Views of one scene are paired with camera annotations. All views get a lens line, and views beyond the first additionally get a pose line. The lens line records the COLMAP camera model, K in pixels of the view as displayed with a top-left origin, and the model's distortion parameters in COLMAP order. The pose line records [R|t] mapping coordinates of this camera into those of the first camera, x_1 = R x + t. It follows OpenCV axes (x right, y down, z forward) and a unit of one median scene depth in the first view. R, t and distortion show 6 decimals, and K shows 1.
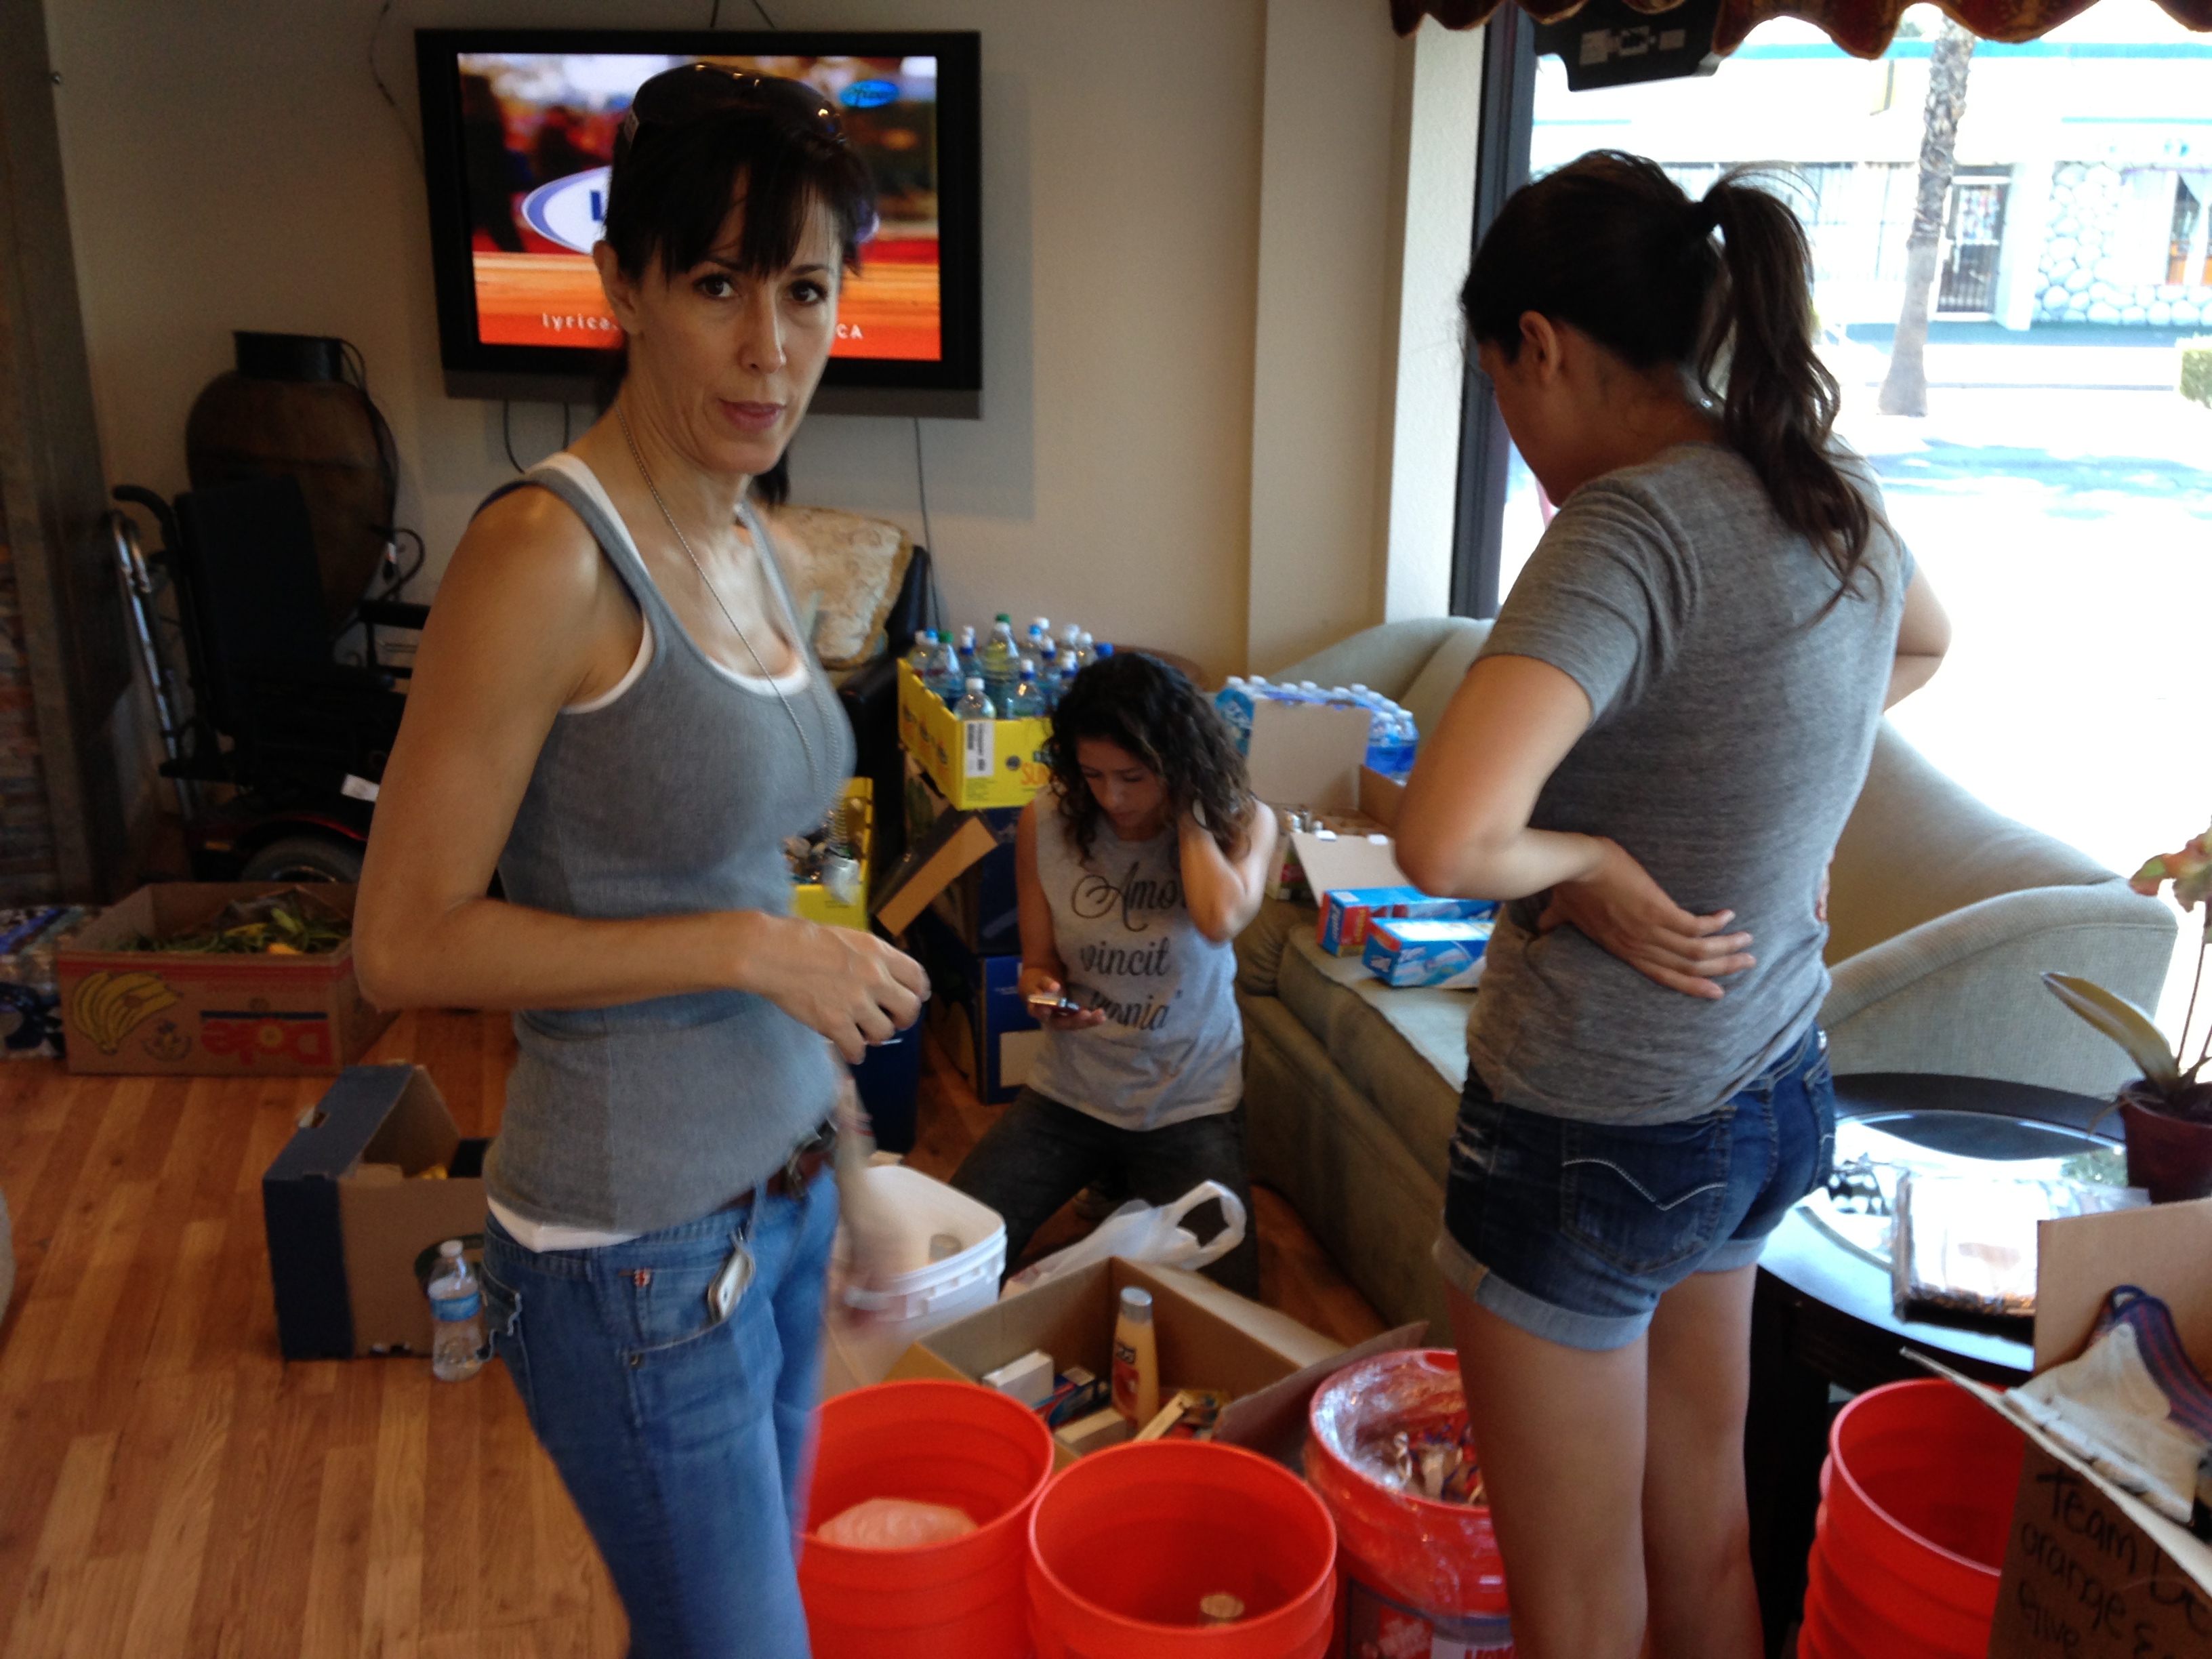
lens RADIAL K [[2083.9, 0, 1088.6], [0, 2083.9, 831.9], [0, 0, 1]] dist [0.122108, 0.000000]
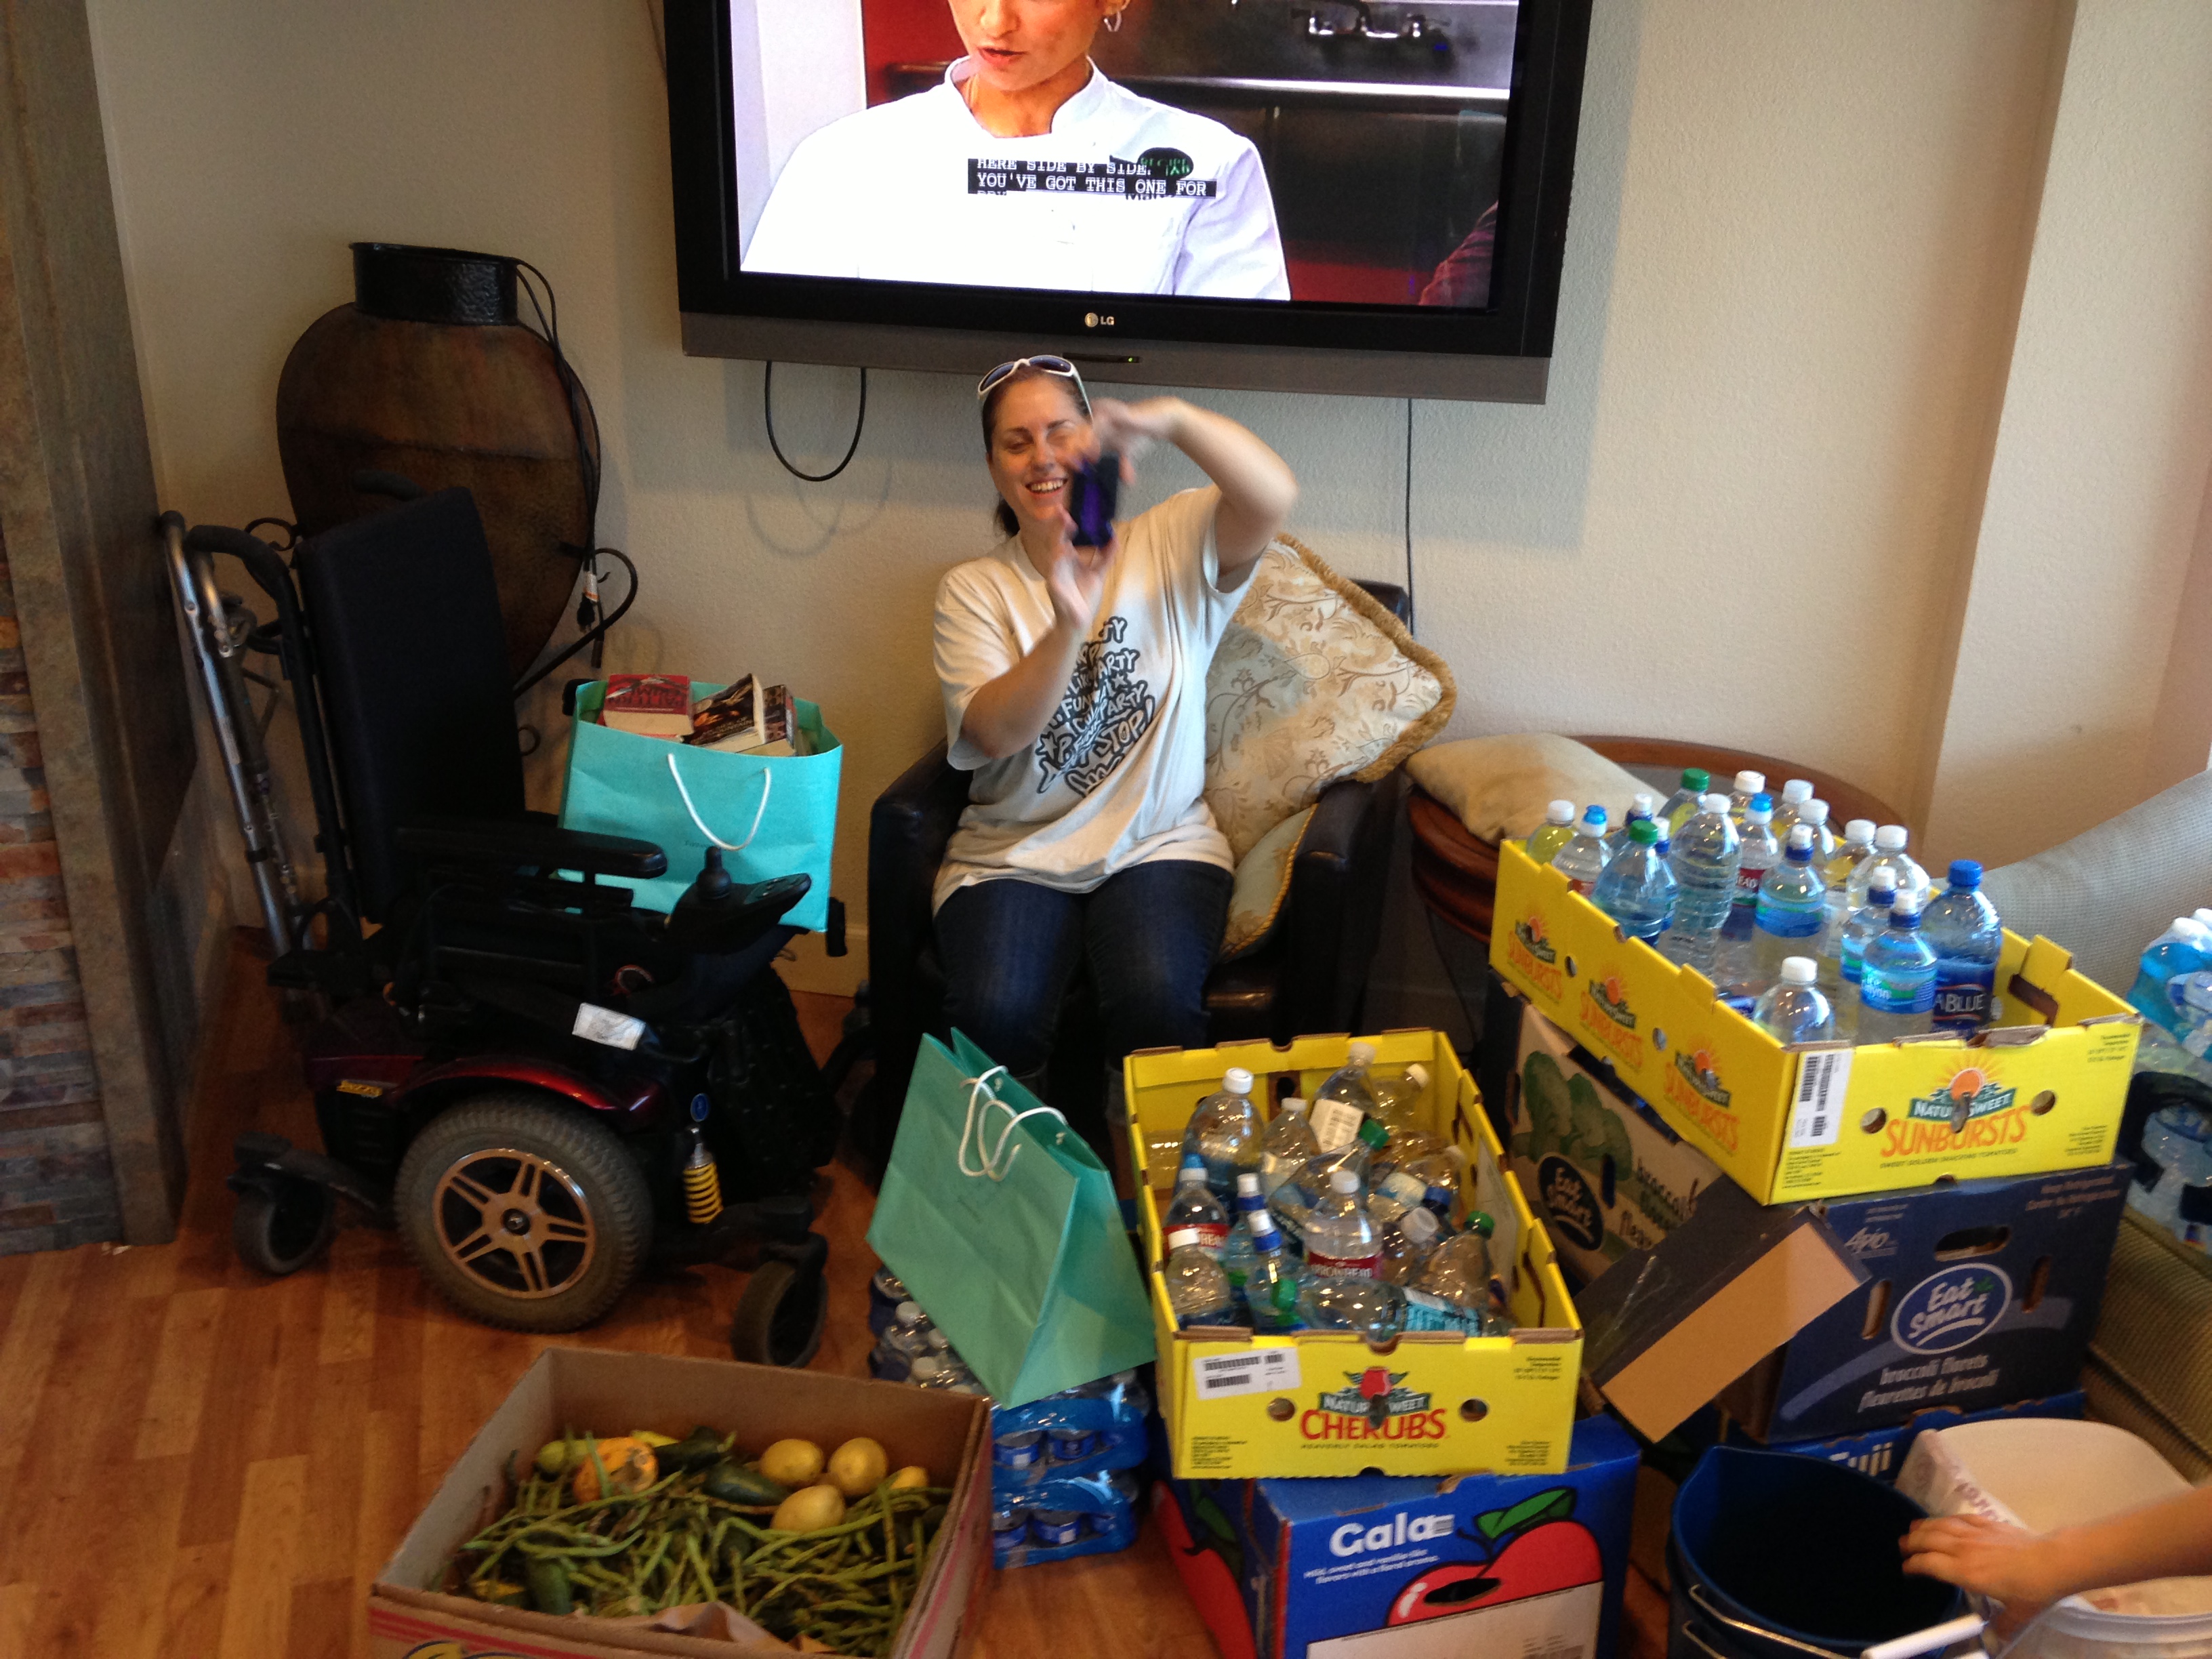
lens RADIAL K [[2083.9, 0, 1118.0], [0, 2083.9, 872.0], [0, 0, 1]] dist [0.122108, 0.000000]
pose [[0.999824, 0.012714, 0.013811, -0.238166], [-0.013850, 0.996239, 0.085535, -0.140282], [-0.012672, -0.085711, 0.996239, 0.462874]]
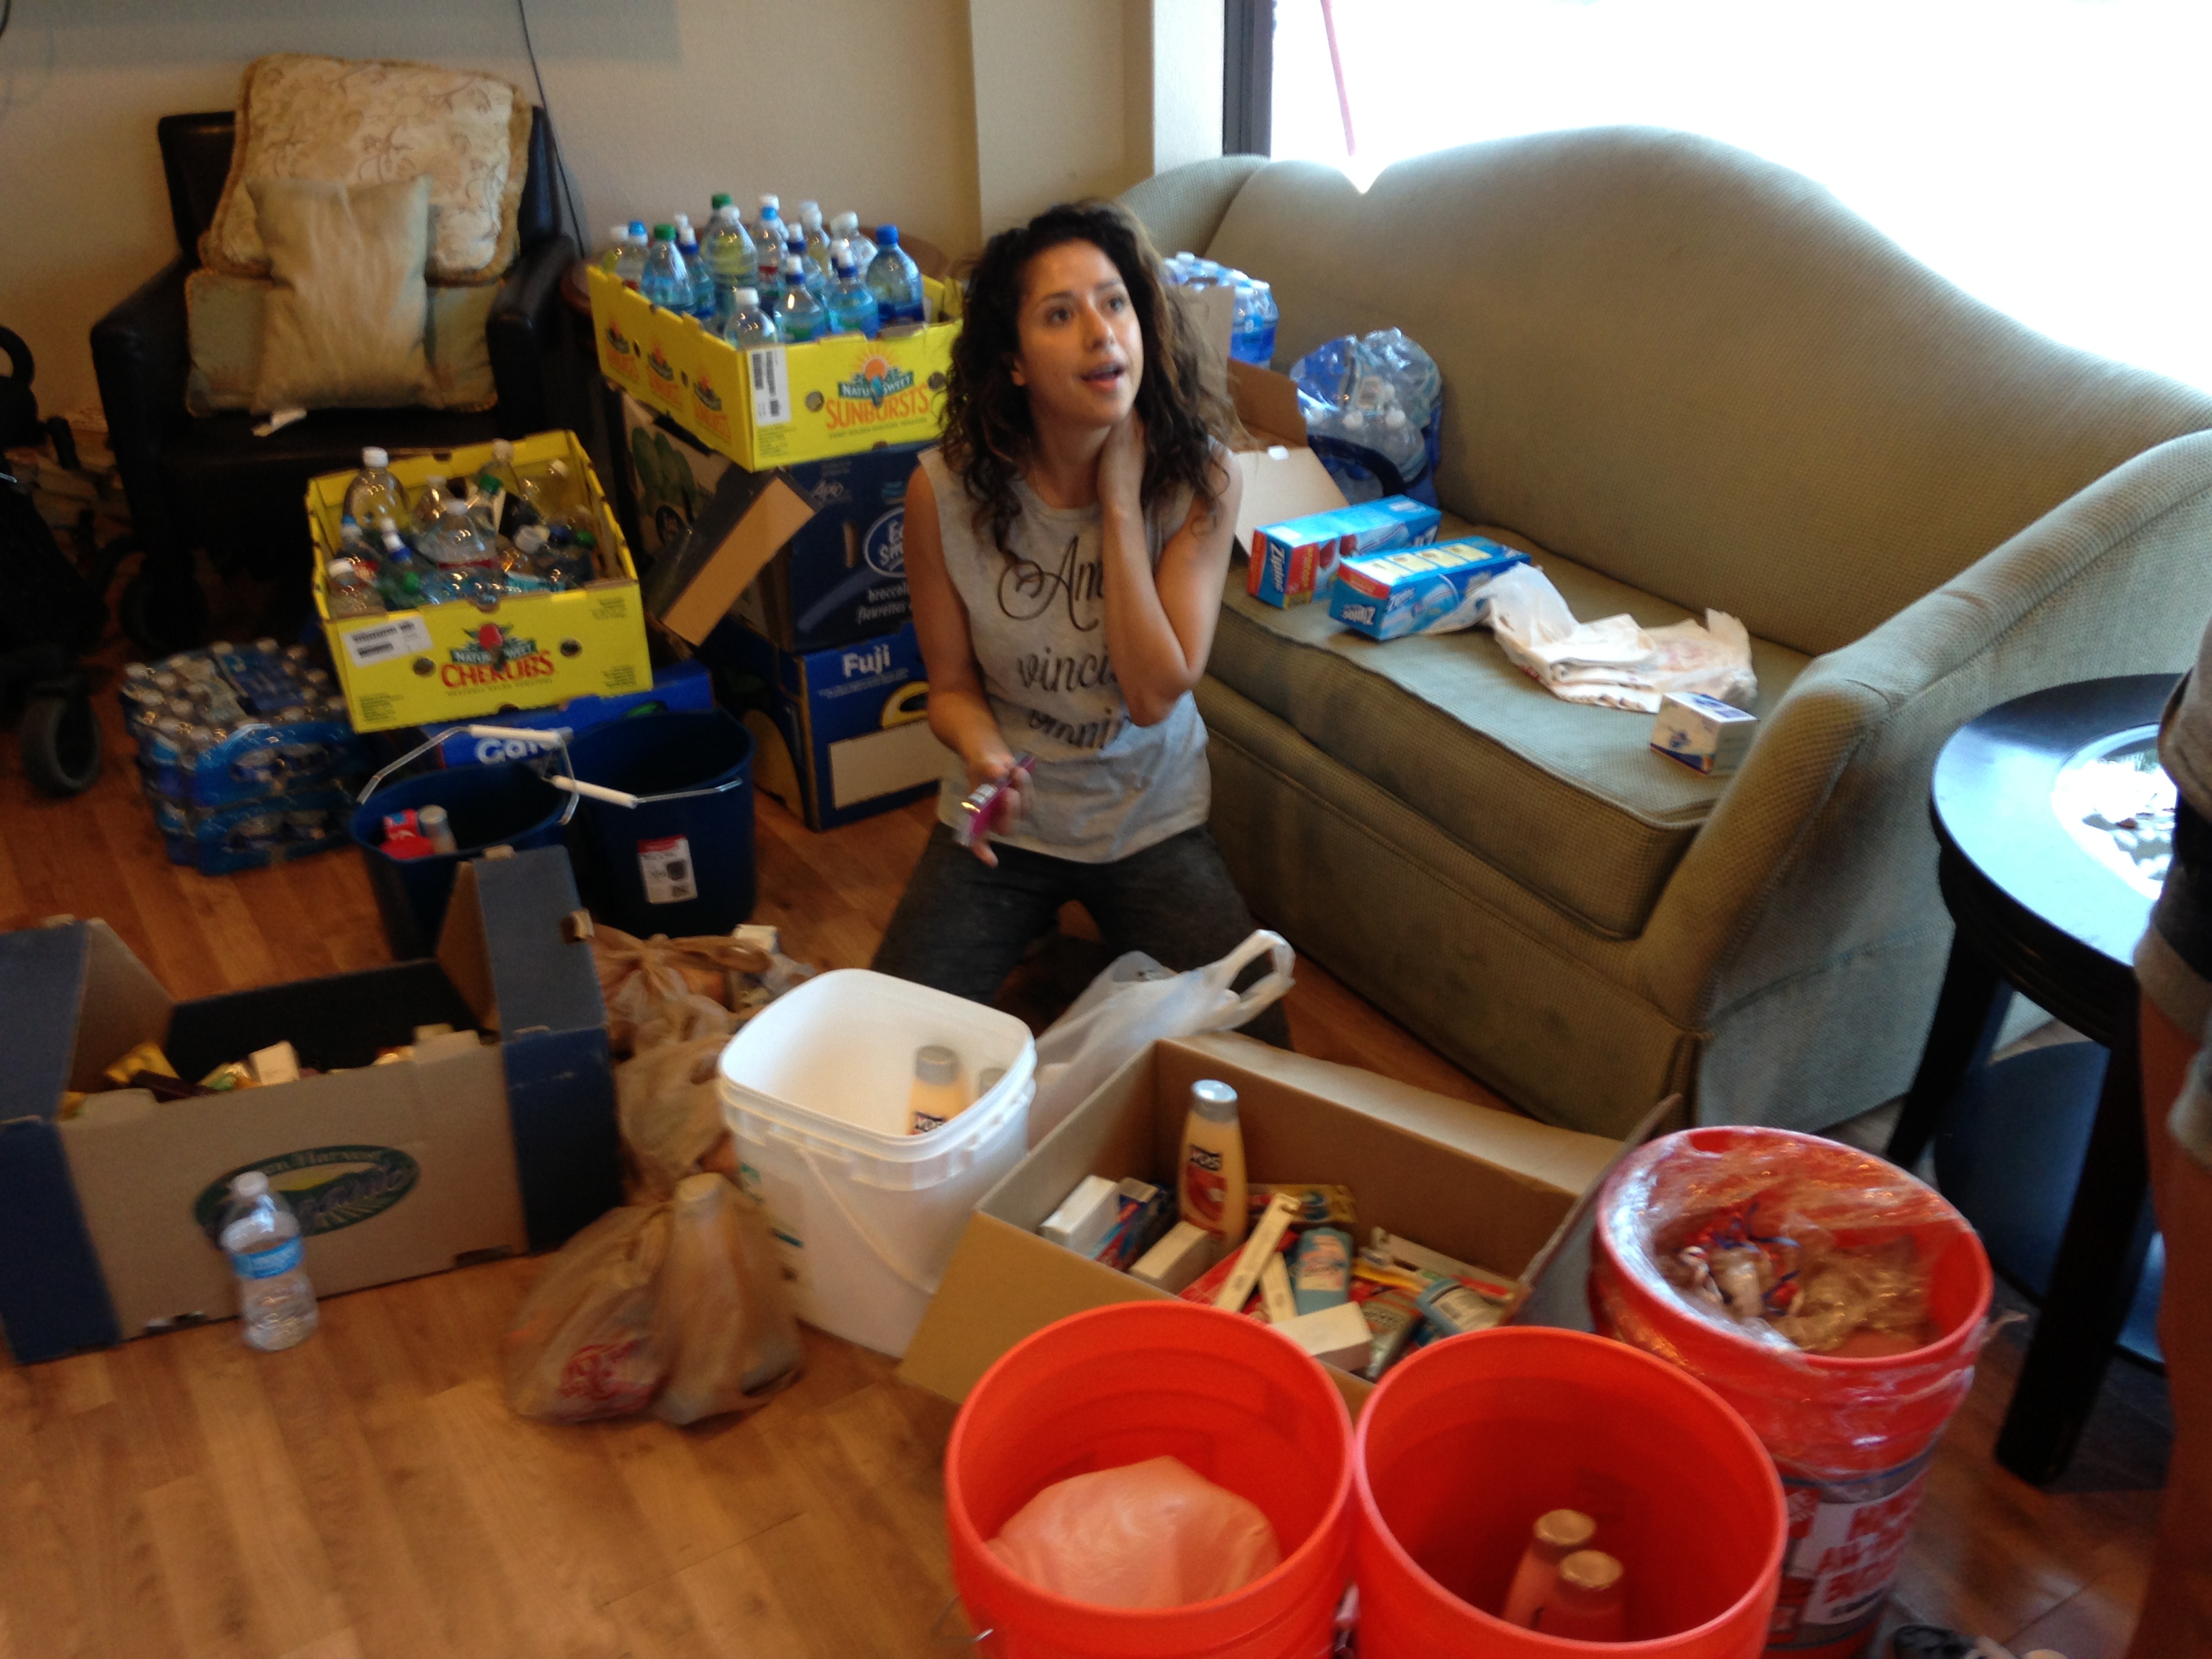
lens RADIAL K [[2083.9, 0, 1114.6], [0, 2083.9, 842.4], [0, 0, 1]] dist [0.122108, 0.000000]
pose [[0.960544, -0.152077, 0.232870, -0.134294], [0.100441, 0.970439, 0.219454, -0.033908], [-0.259360, -0.187405, 0.947424, 0.207513]]
